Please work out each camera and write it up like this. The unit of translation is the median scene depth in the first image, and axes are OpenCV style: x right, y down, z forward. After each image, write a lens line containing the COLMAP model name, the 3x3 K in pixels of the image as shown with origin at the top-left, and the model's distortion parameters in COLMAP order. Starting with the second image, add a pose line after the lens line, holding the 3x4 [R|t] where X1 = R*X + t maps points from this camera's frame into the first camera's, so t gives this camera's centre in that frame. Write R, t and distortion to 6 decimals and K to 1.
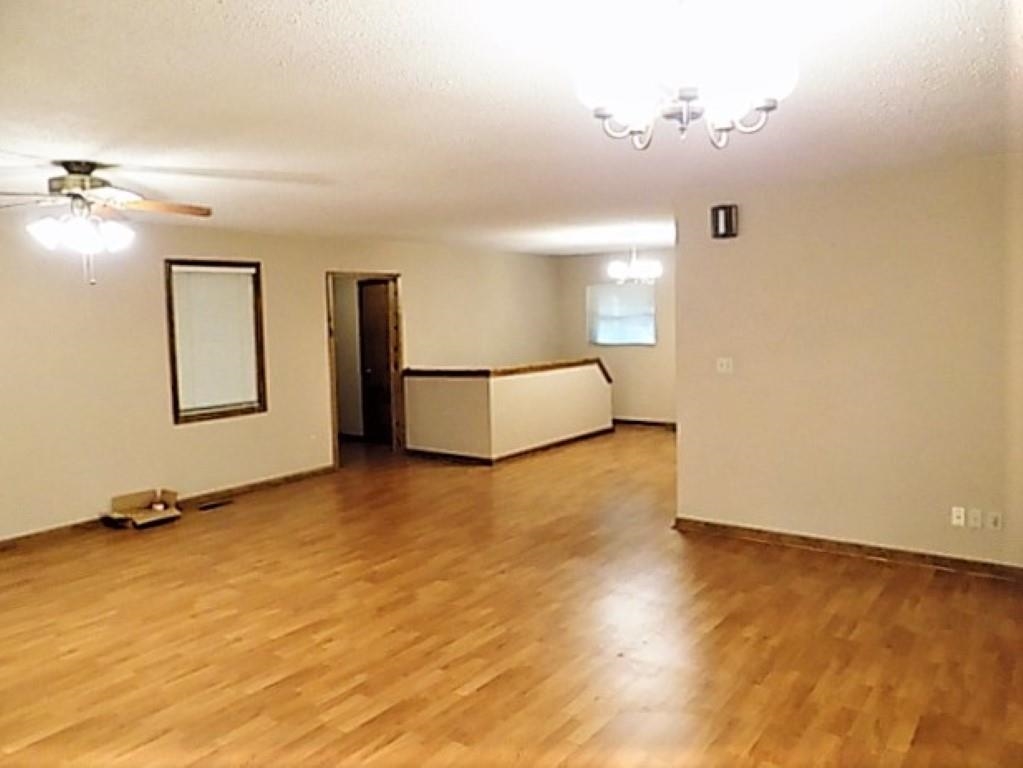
lens RADIAL K [[769.9, 0, 509.3], [0, 769.9, 380.1], [0, 0, 1]] dist [-0.056145, 0.046823]
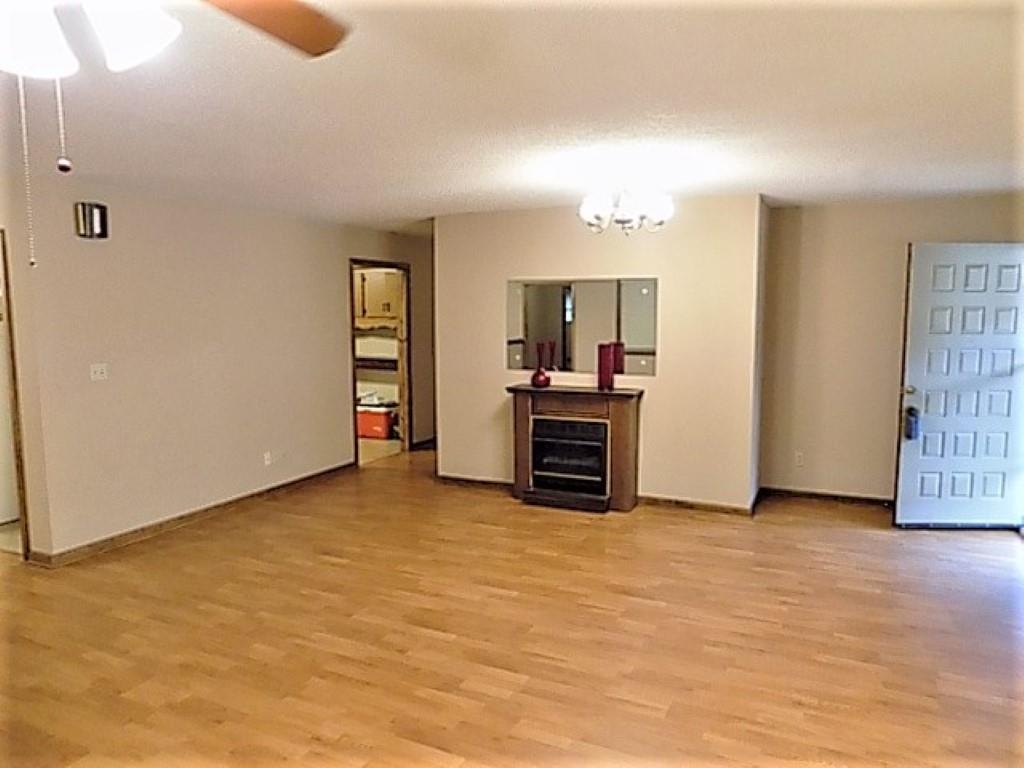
lens RADIAL K [[707.1, 0, 506.2], [0, 707.1, 387.8], [0, 0, 1]] dist [-0.025041, 0.015296]
pose [[-0.179165, -0.080763, 0.980499, -0.761010], [0.102913, 0.989619, 0.100319, -0.039648], [-0.978422, 0.118880, -0.168993, 0.743657]]
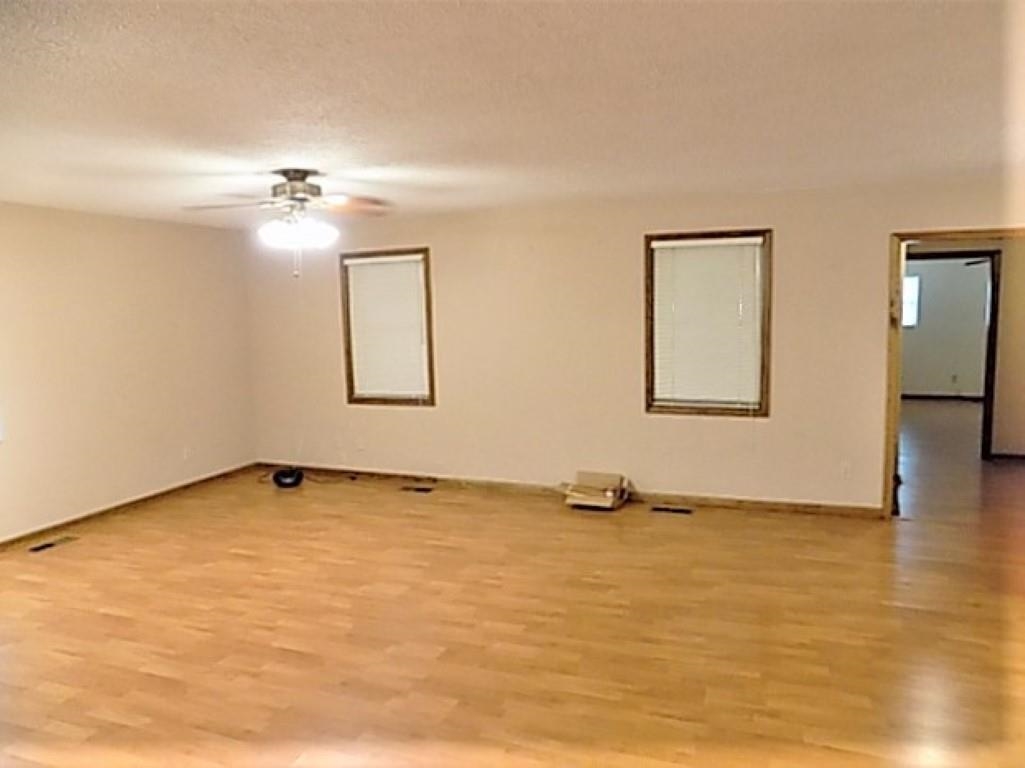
lens RADIAL K [[707.8, 0, 517.5], [0, 707.8, 378.7], [0, 0, 1]] dist [-0.025041, 0.015296]
pose [[0.275233, 0.129812, -0.952573, 0.492273], [-0.074791, 0.990730, 0.113402, -0.101194], [0.958464, 0.040032, 0.282390, 0.872215]]
